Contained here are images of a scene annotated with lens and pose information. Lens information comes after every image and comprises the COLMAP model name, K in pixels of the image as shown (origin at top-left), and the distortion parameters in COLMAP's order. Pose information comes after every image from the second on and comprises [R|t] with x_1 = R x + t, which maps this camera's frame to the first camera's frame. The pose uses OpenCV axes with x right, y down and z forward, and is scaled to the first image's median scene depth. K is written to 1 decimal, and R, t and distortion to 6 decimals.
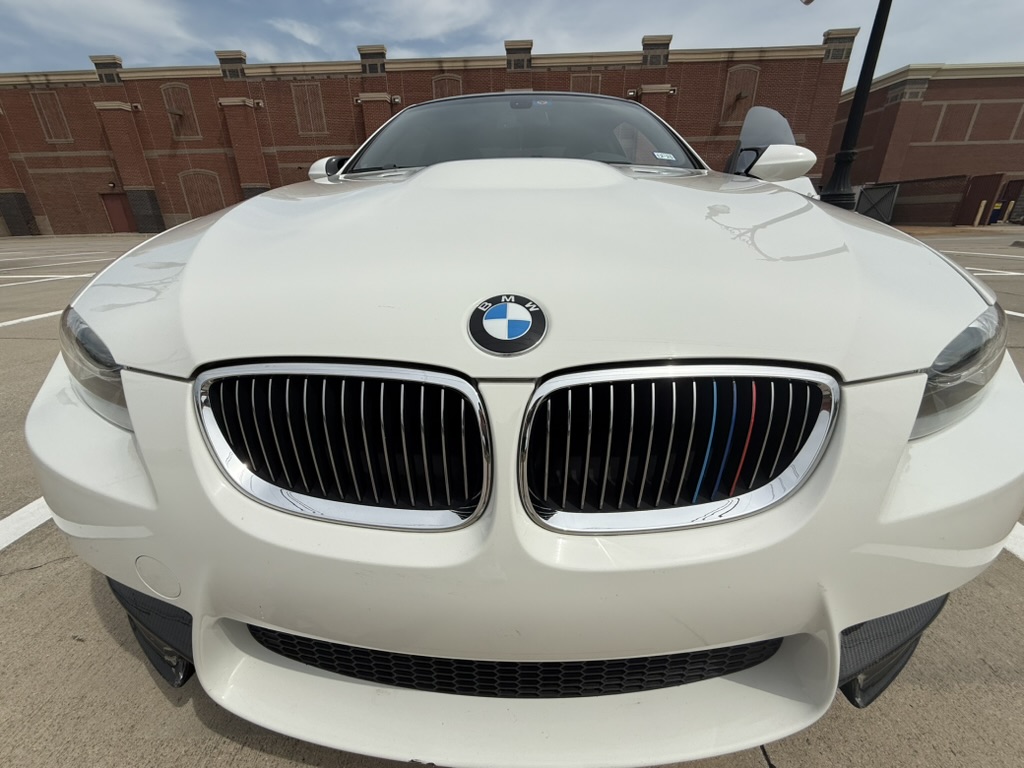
lens RADIAL K [[404.1, 0, 512.7], [0, 404.1, 382.5], [0, 0, 1]] dist [-0.001114, 0.000279]
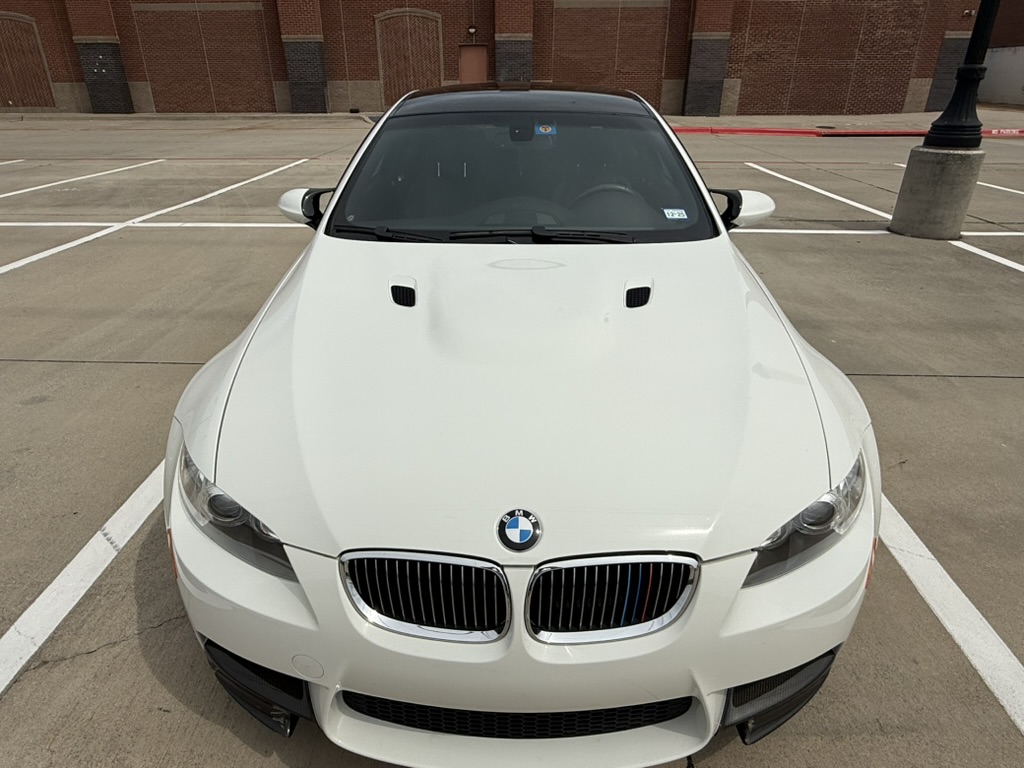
lens RADIAL K [[638.7, 0, 510.8], [0, 638.7, 380.7], [0, 0, 1]] dist [0.002603, -0.002328]
pose [[0.999944, -0.002129, 0.010380, -0.036894], [0.001445, 0.997857, 0.065419, -0.498596], [-0.010497, -0.065400, 0.997804, -0.899495]]
